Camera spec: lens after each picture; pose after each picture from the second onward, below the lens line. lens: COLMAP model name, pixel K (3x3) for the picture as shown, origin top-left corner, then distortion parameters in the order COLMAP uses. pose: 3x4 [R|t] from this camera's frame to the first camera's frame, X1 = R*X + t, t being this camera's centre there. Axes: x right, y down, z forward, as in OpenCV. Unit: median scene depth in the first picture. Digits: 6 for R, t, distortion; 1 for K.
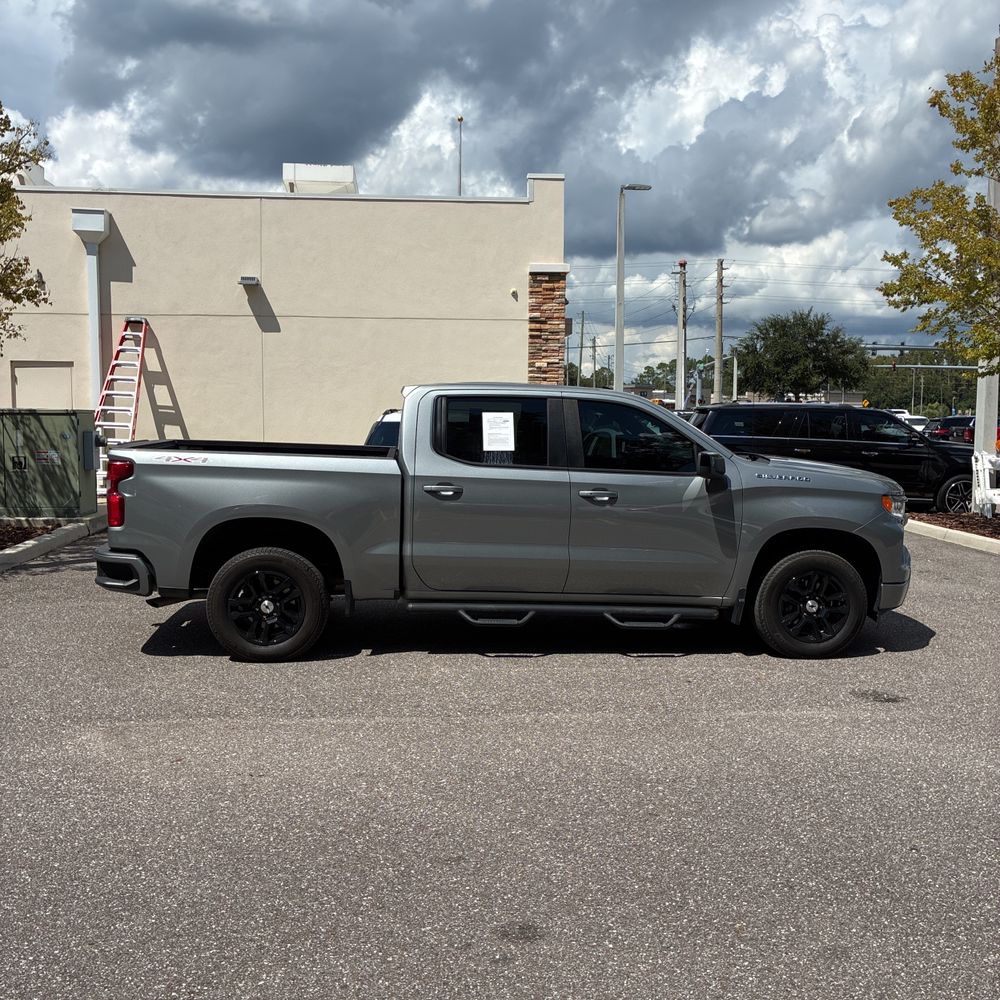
lens RADIAL K [[1009.6, 0, 496.3], [0, 1009.6, 501.6], [0, 0, 1]] dist [0.041144, -0.050607]
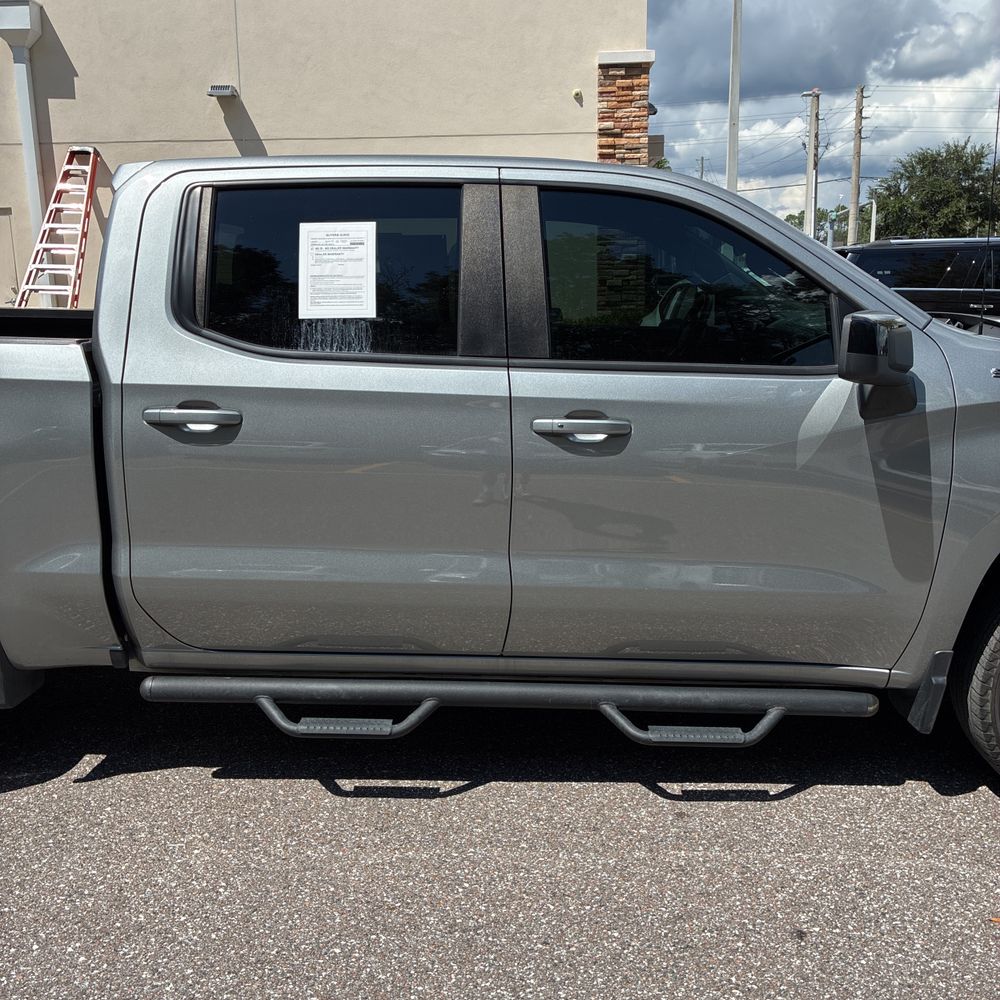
lens RADIAL K [[1017.3, 0, 496.5], [0, 1017.3, 497.4], [0, 0, 1]] dist [0.011925, 0.009766]
pose [[0.993586, 0.003383, -0.113032, 0.044985], [0.011056, 0.991857, 0.126876, -0.012159], [0.112540, -0.127312, 0.985457, 0.236655]]
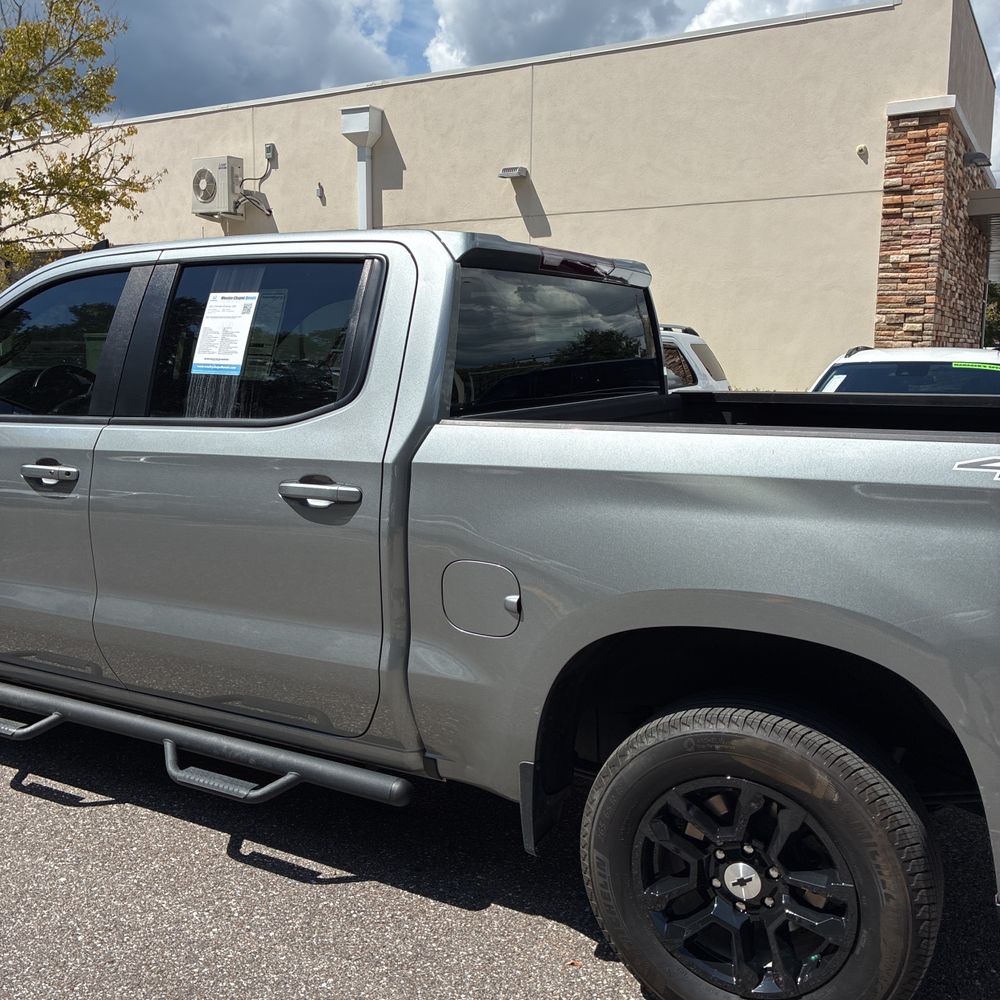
lens RADIAL K [[1017.3, 0, 496.5], [0, 1017.3, 497.4], [0, 0, 1]] dist [0.011925, 0.009766]
pose [[0.826062, 0.077622, -0.558209, 0.218114], [-0.044868, 0.996384, 0.072156, -0.017522], [0.561791, -0.034560, 0.826557, 0.310990]]
